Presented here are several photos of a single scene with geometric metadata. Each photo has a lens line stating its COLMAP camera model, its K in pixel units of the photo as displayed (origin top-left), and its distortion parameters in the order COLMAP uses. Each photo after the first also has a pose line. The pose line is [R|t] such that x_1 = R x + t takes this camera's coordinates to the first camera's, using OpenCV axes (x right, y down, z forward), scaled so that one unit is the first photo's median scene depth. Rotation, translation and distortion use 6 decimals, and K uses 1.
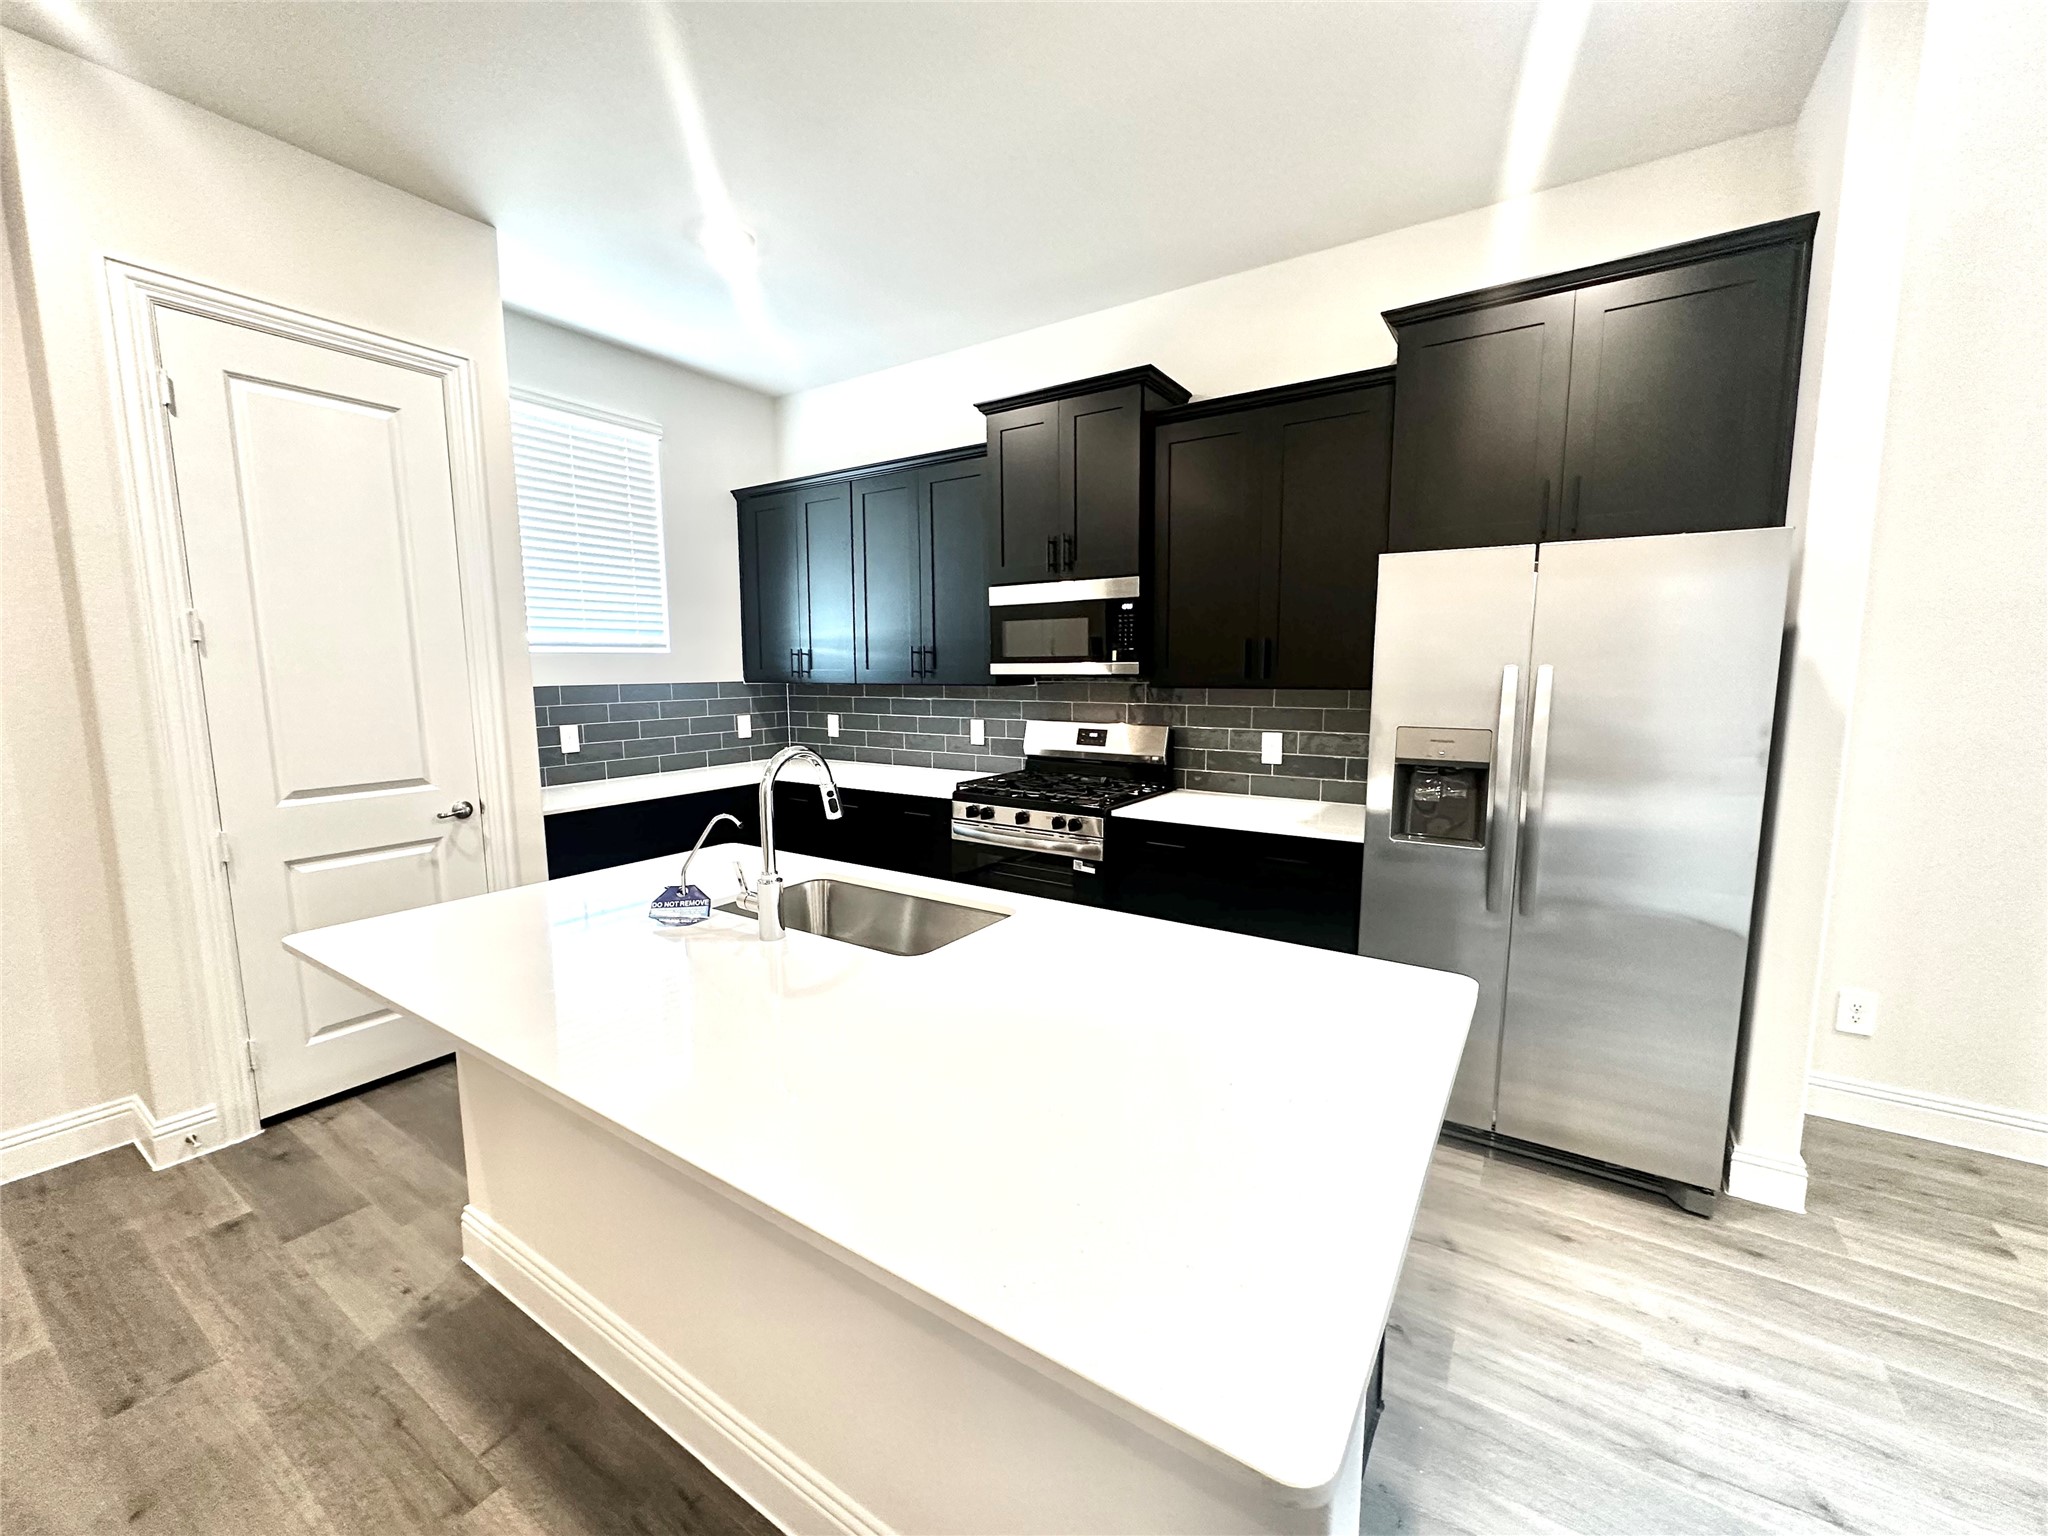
lens RADIAL K [[818.5, 0, 1025.5], [0, 818.5, 768.5], [0, 0, 1]] dist [0.000208, 0.000487]
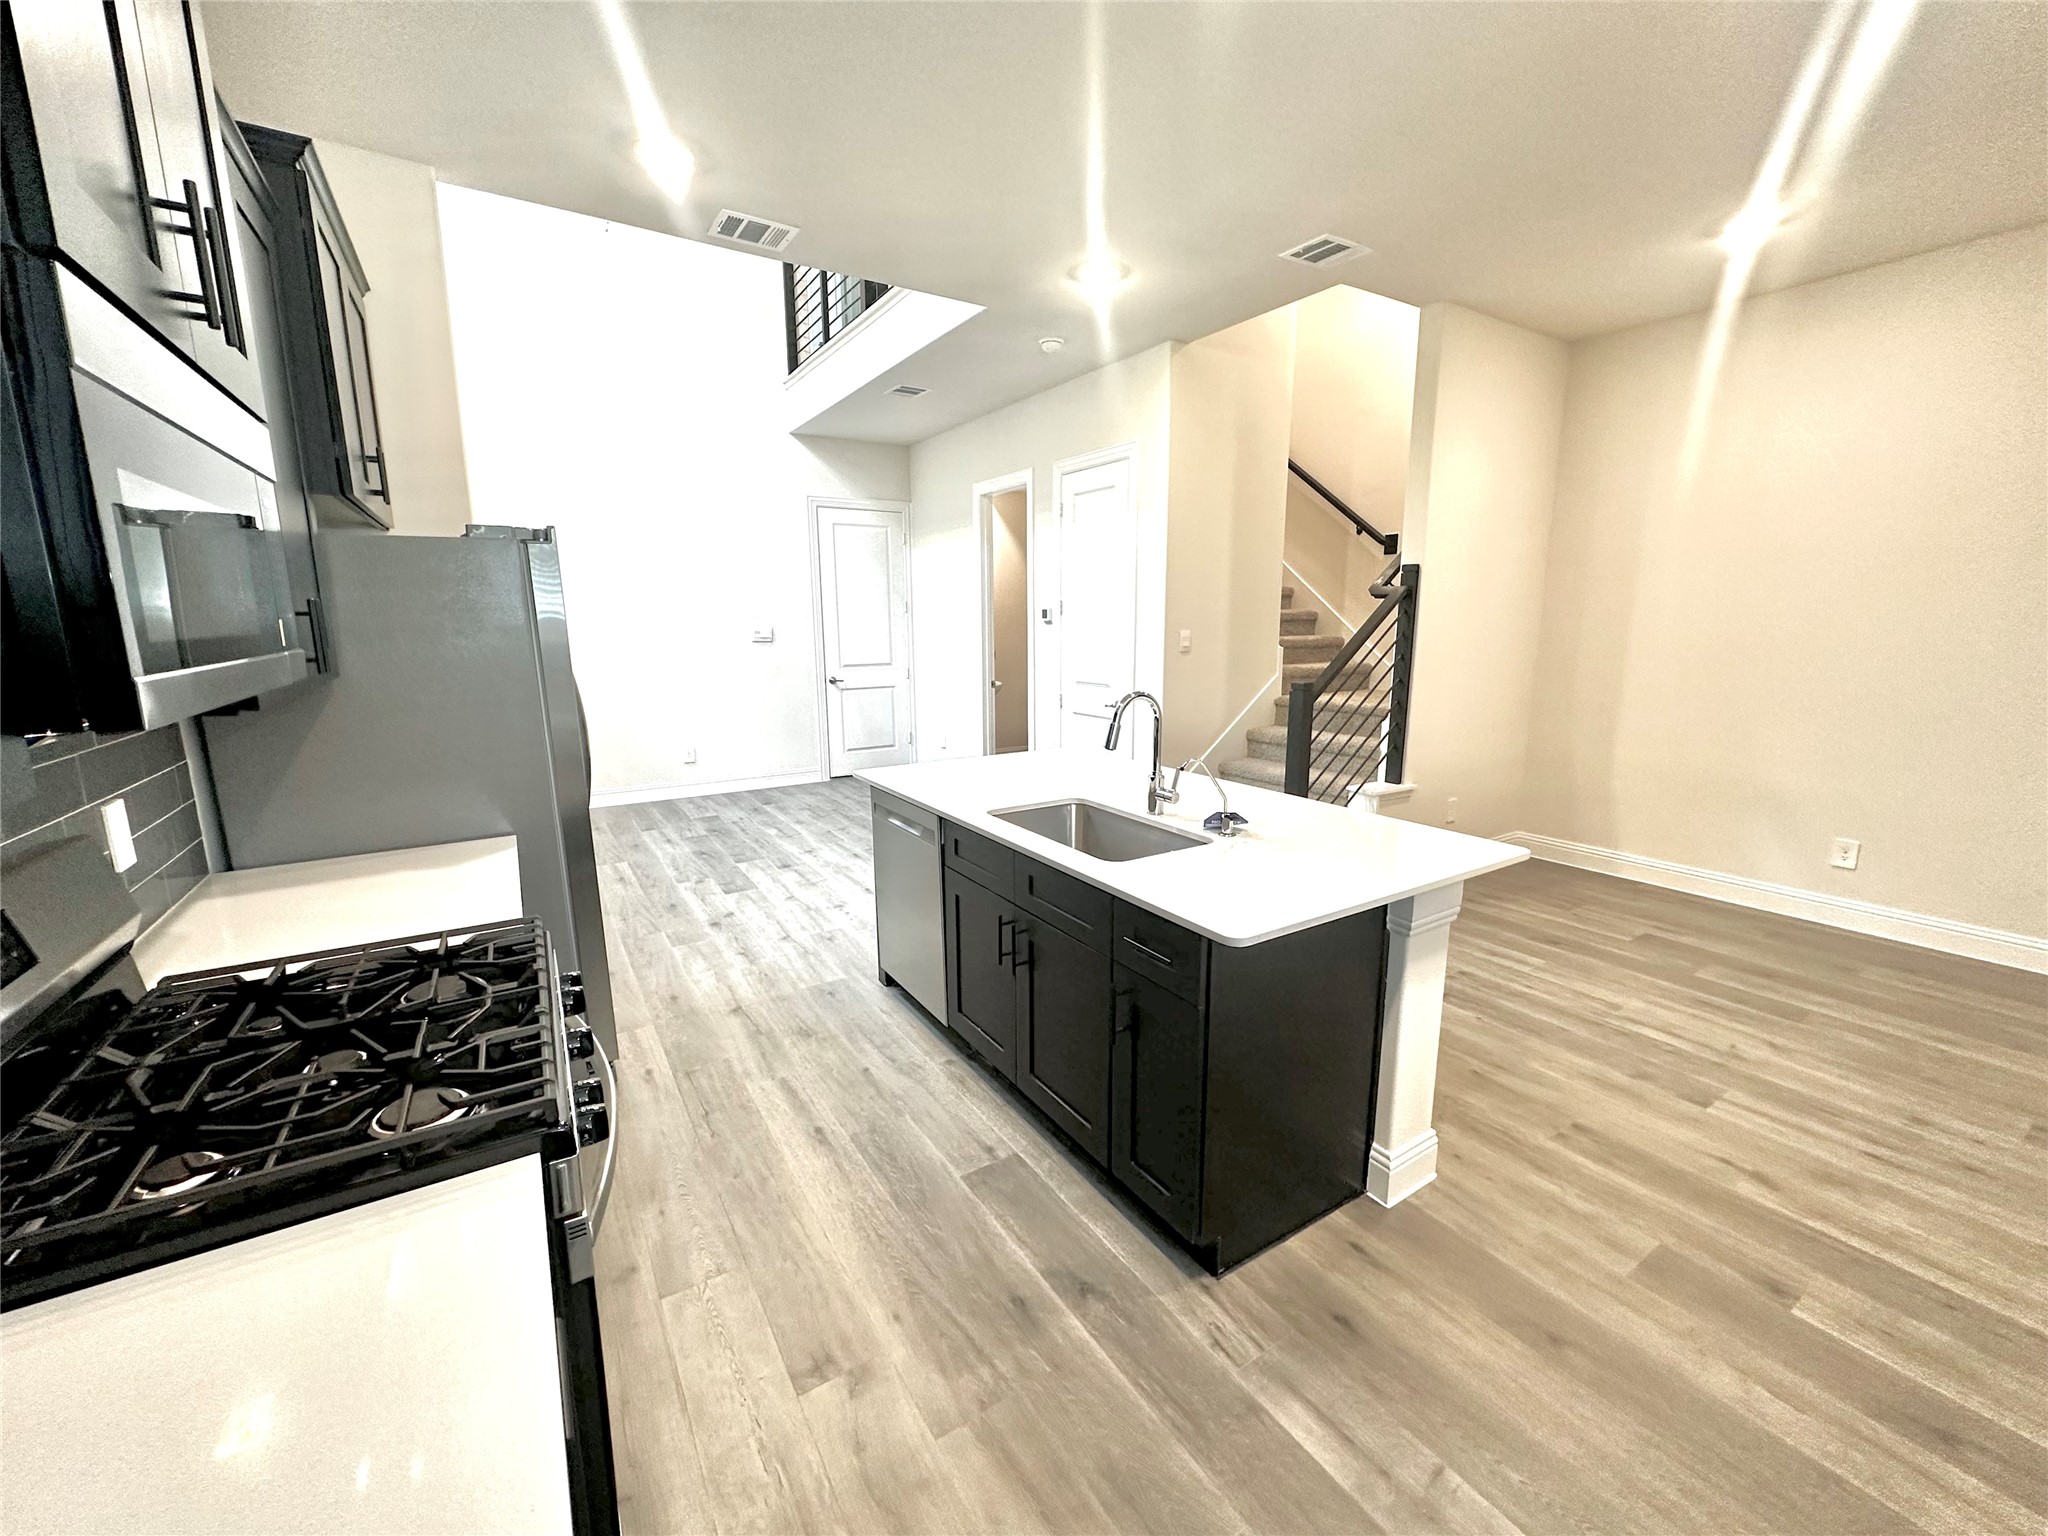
lens RADIAL K [[818.5, 0, 1020.6], [0, 818.5, 764.3], [0, 0, 1]] dist [0.000208, 0.000487]
pose [[-0.907475, -0.066179, 0.414860, -0.359979], [0.062631, 0.955166, 0.289369, -0.171201], [-0.415410, 0.288579, -0.862645, 1.217326]]
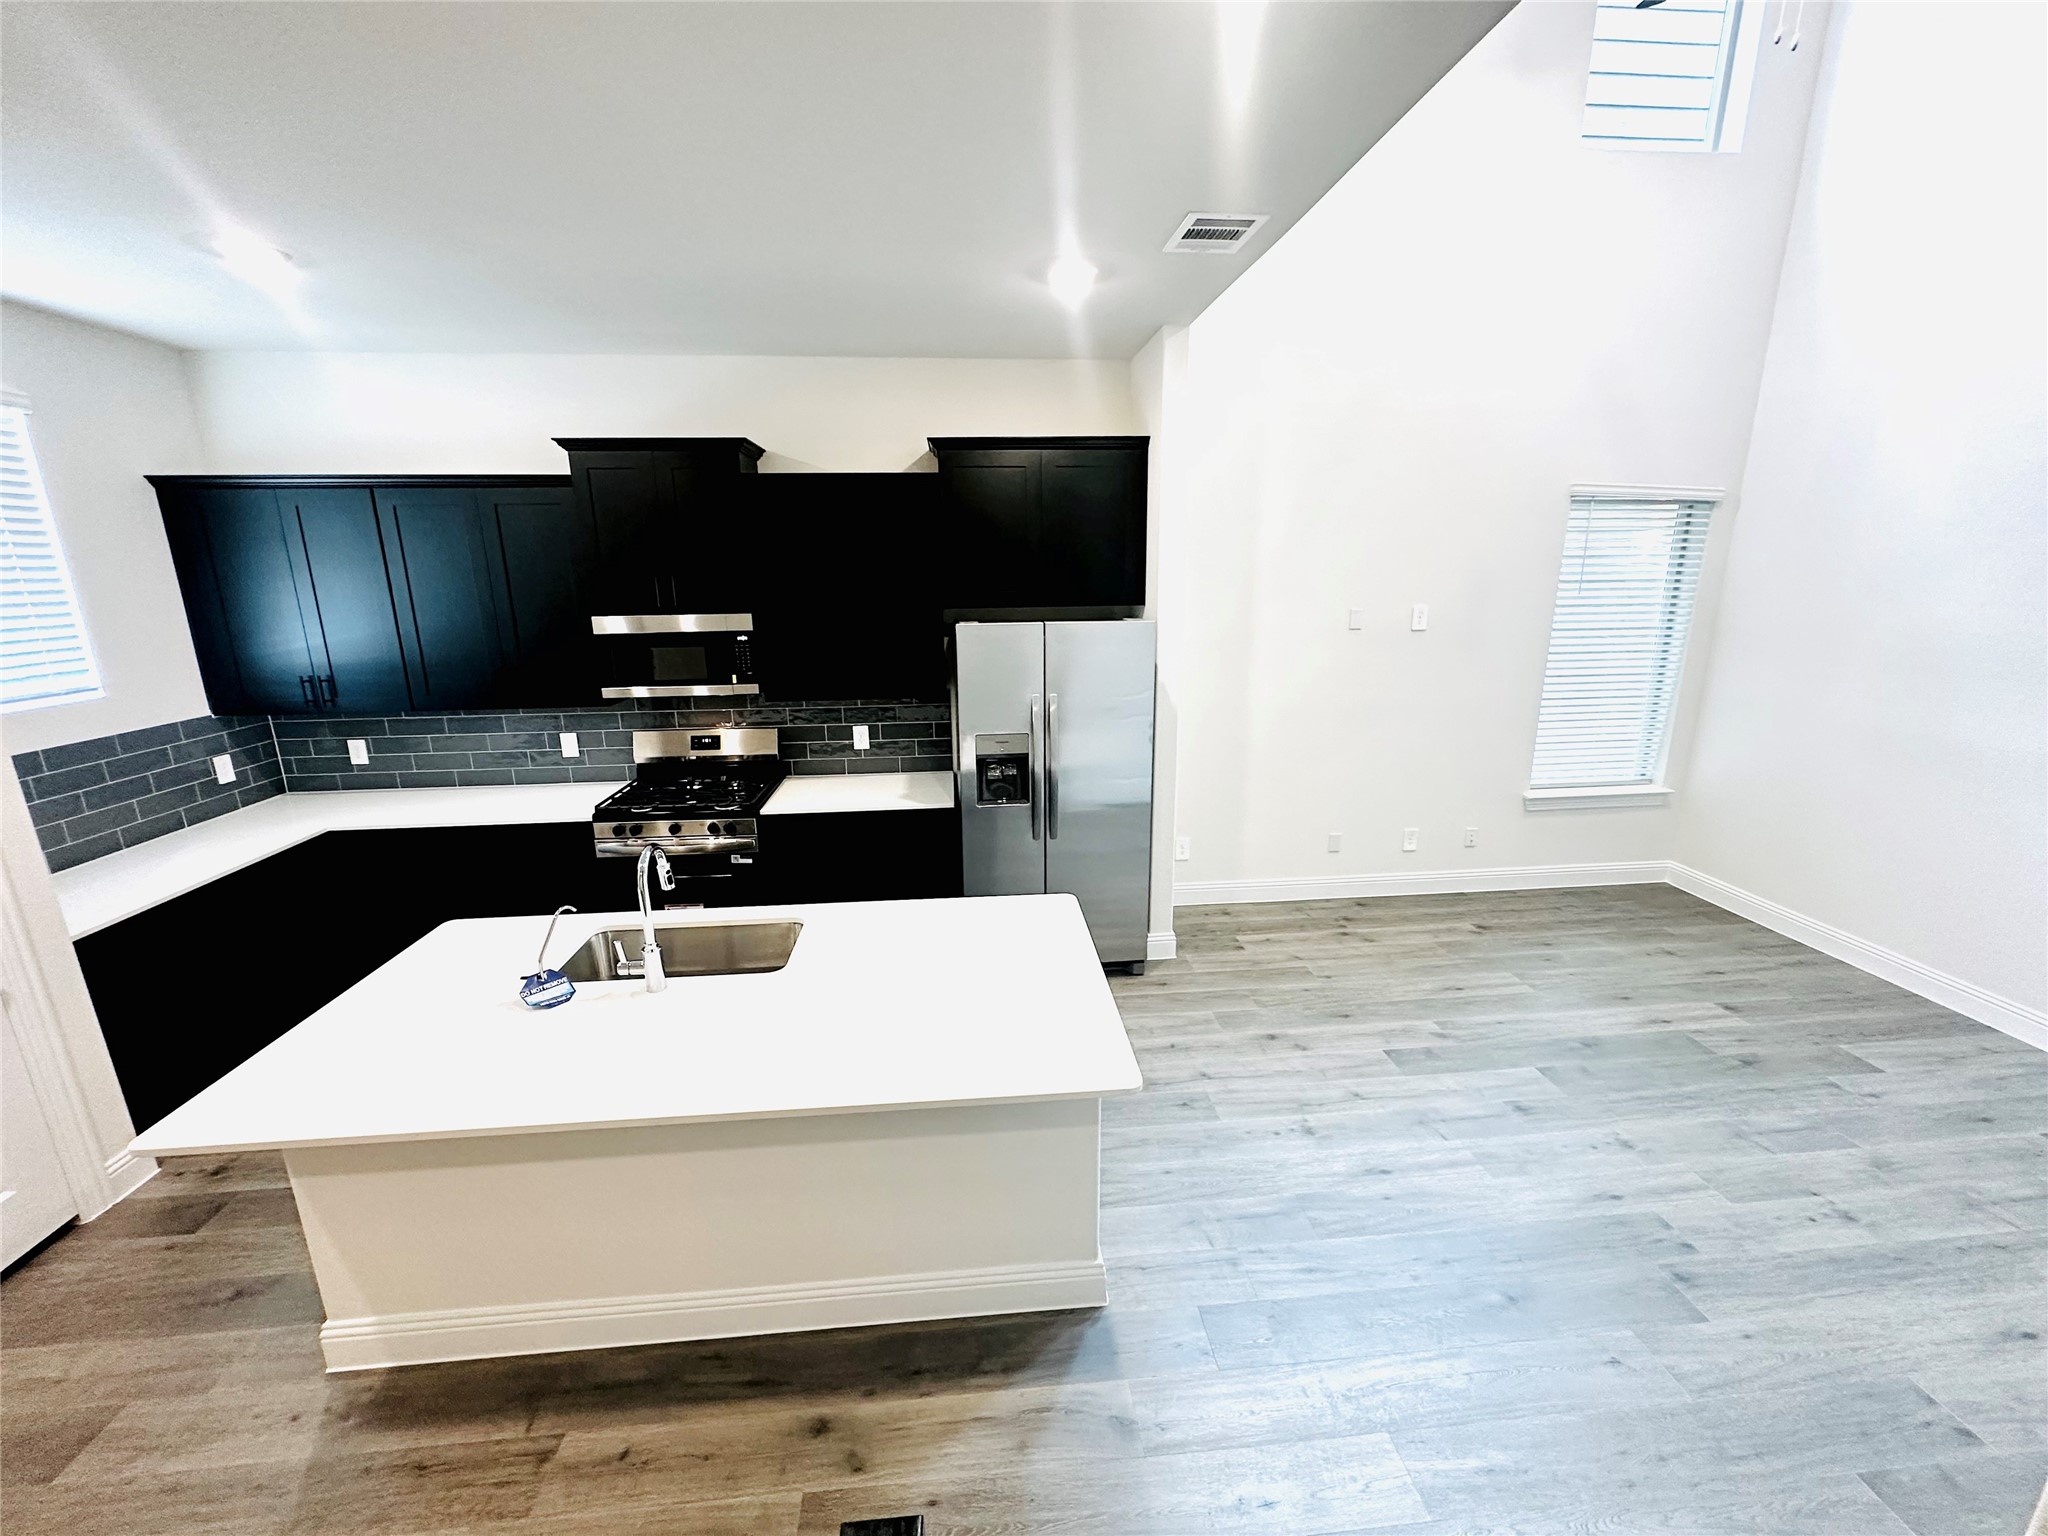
lens RADIAL K [[818.5, 0, 1023.2], [0, 818.5, 769.0], [0, 0, 1]] dist [0.000208, 0.000487]
pose [[0.785586, -0.155691, 0.598845, -0.298592], [0.085956, 0.985902, 0.143561, -0.146429], [-0.612753, -0.061305, 0.787893, -0.202094]]
